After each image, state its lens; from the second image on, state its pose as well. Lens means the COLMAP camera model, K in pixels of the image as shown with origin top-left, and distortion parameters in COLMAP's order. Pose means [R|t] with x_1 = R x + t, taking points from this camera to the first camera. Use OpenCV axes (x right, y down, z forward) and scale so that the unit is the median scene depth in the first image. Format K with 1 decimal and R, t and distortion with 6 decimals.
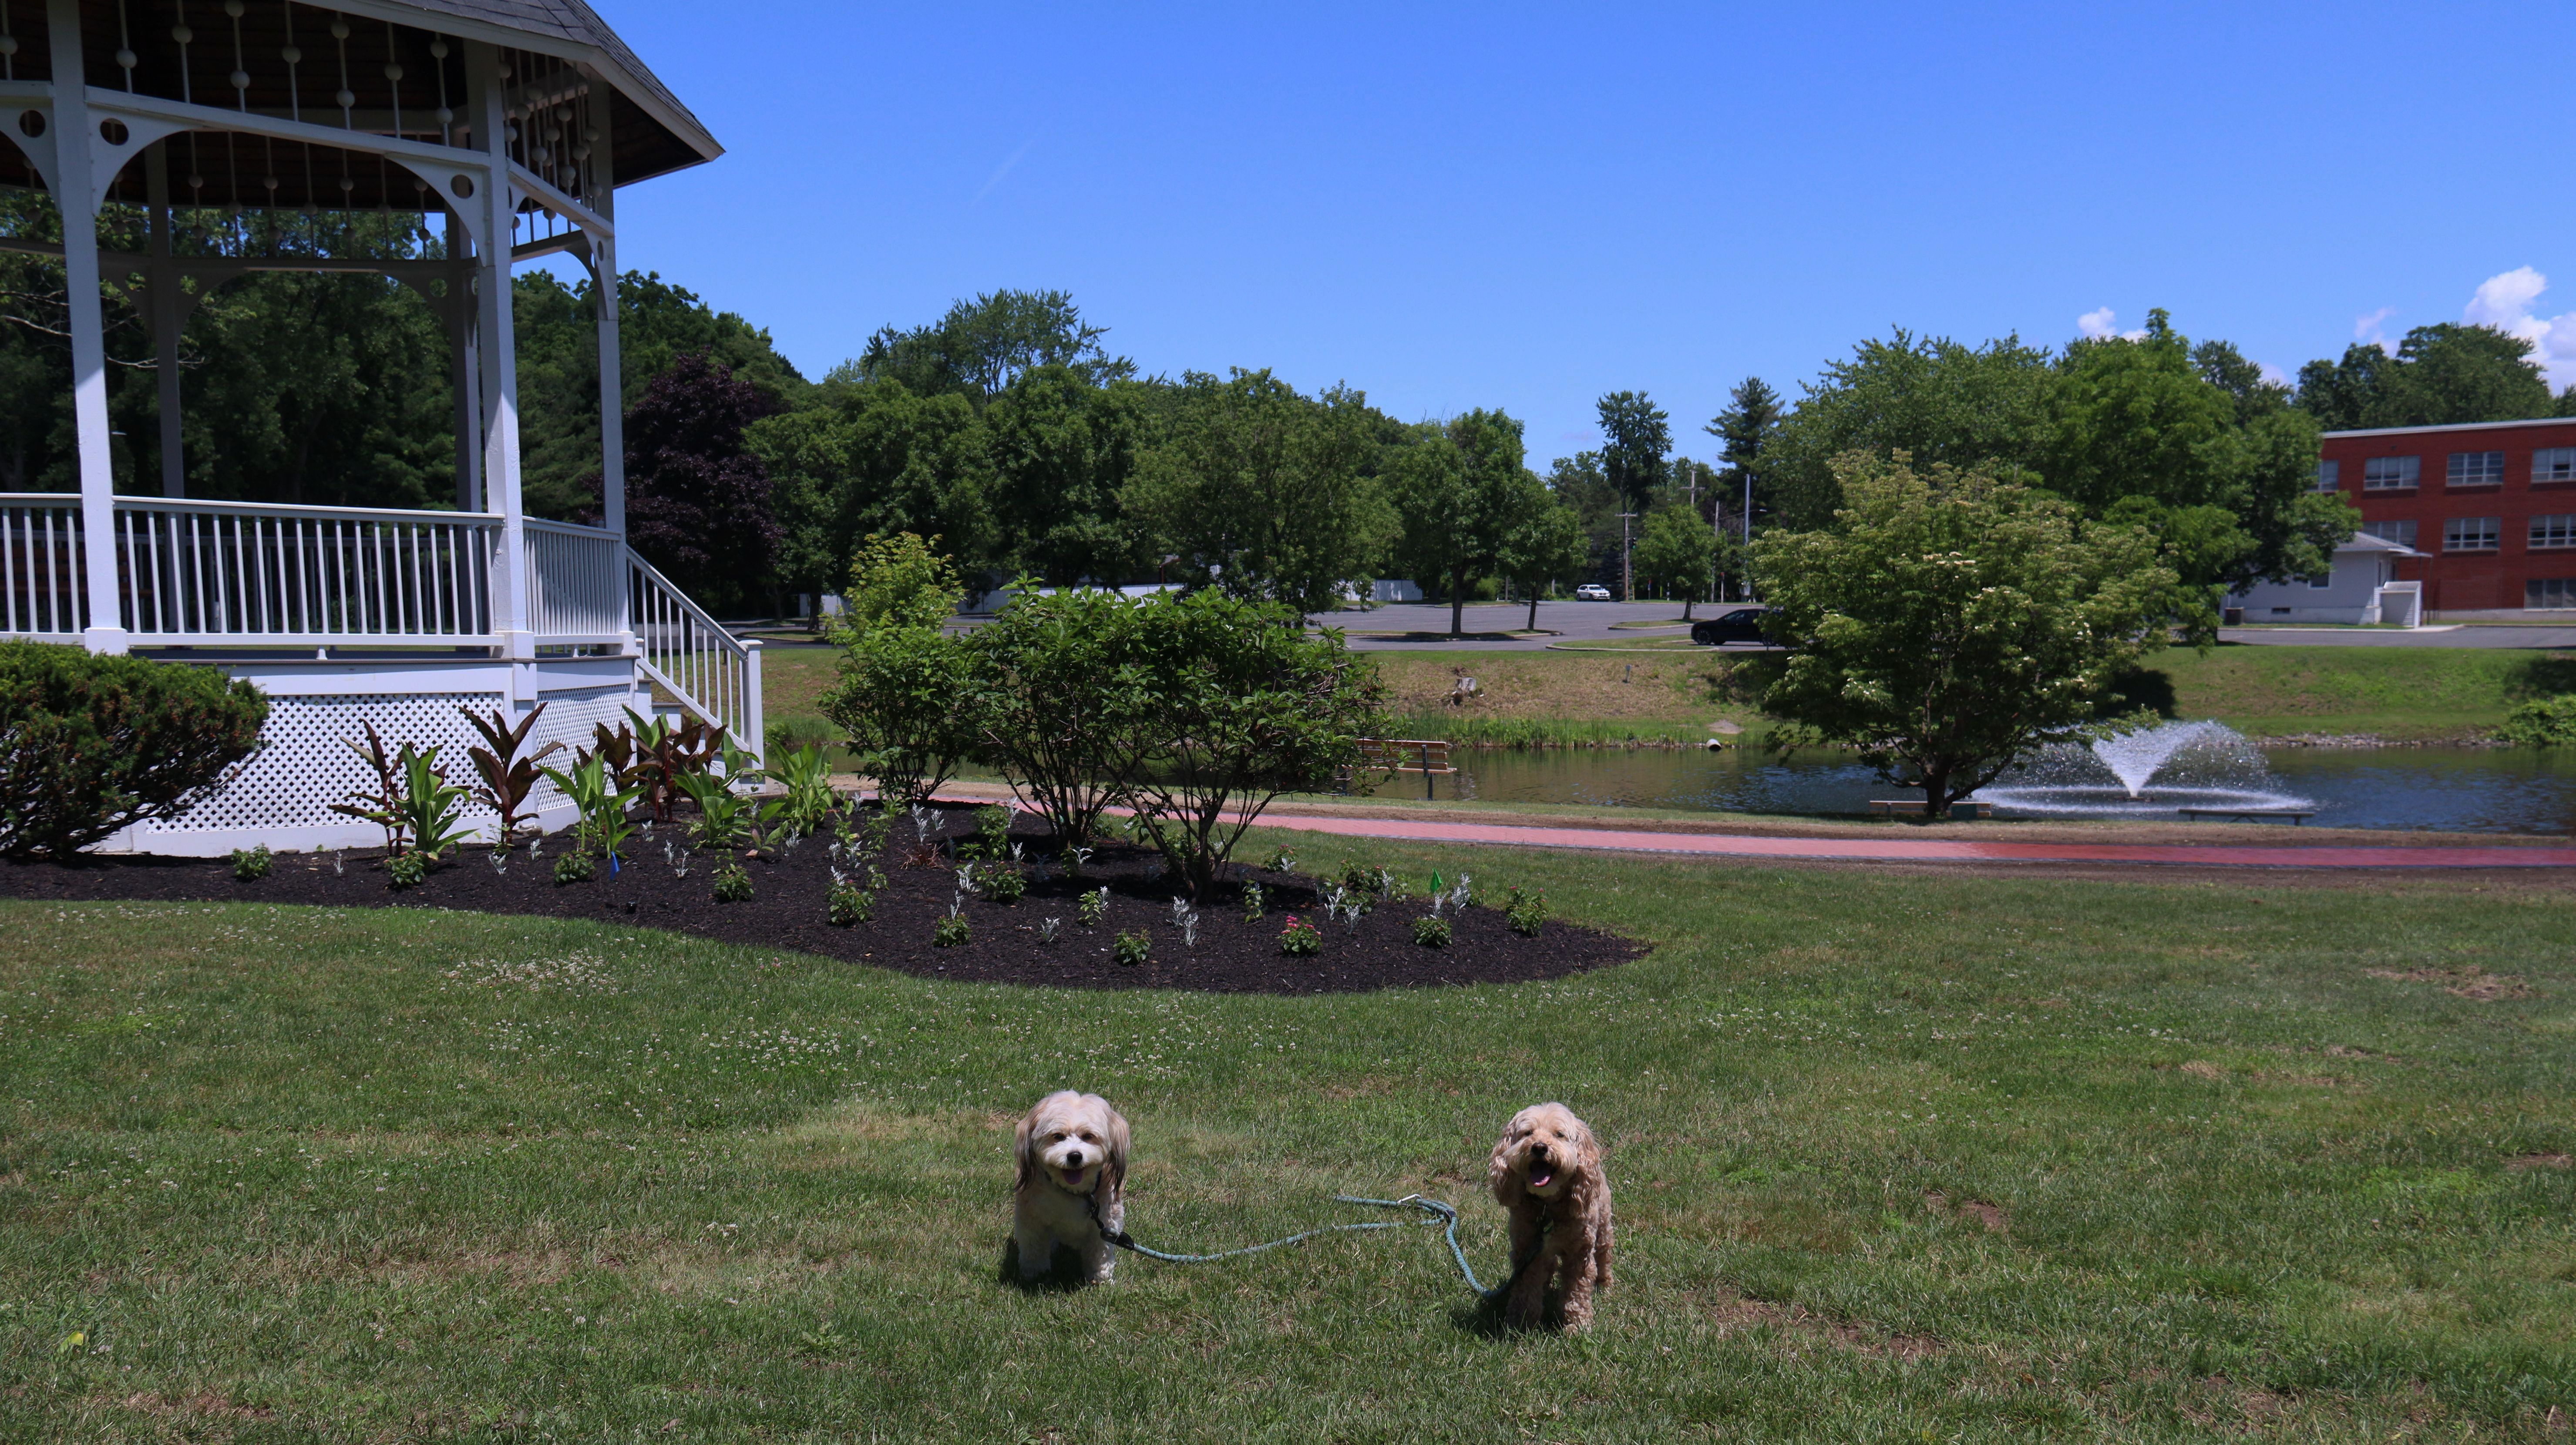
lens RADIAL K [[2263.6, 0, 1295.1], [0, 2263.6, 730.0], [0, 0, 1]] dist [0.016803, 0.009184]
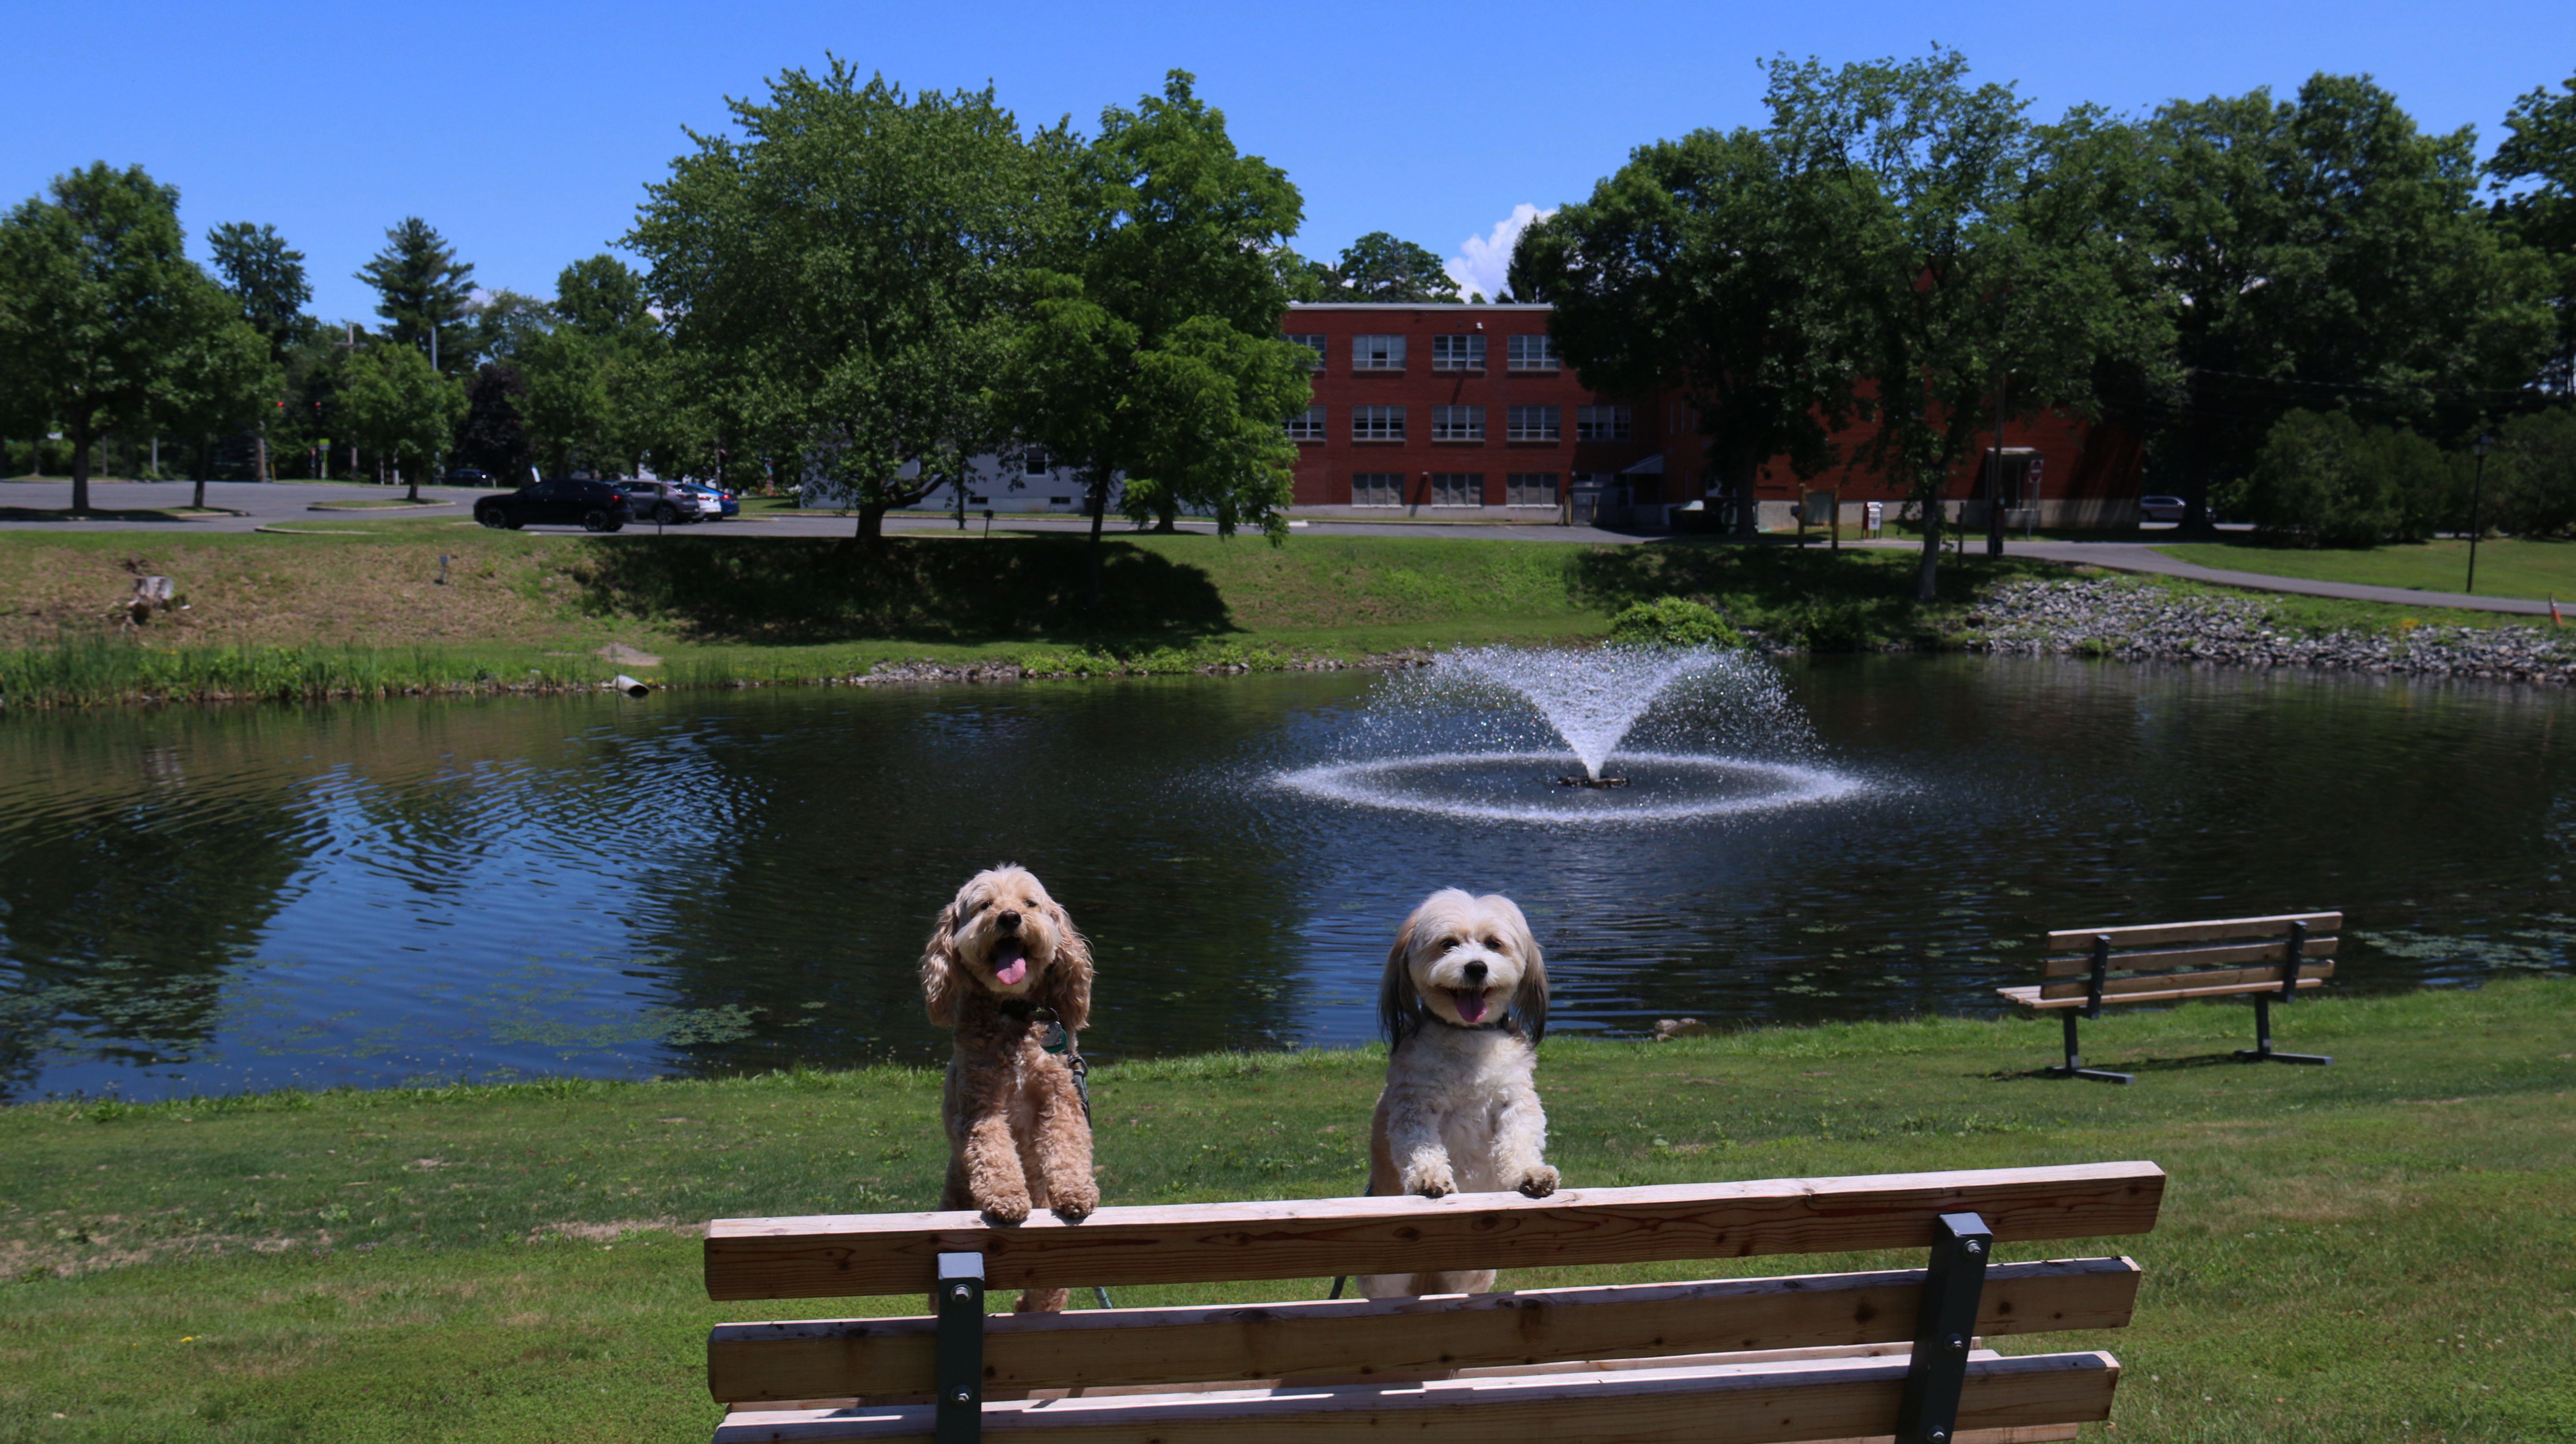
lens RADIAL K [[2219.1, 0, 1290.5], [0, 2219.1, 737.5], [0, 0, 1]] dist [-0.036429, 0.012033]
pose [[0.817968, -0.042125, 0.573720, -0.007325], [0.016325, 0.998613, 0.050048, -0.004421], [-0.575033, -0.031572, 0.817521, 0.301653]]
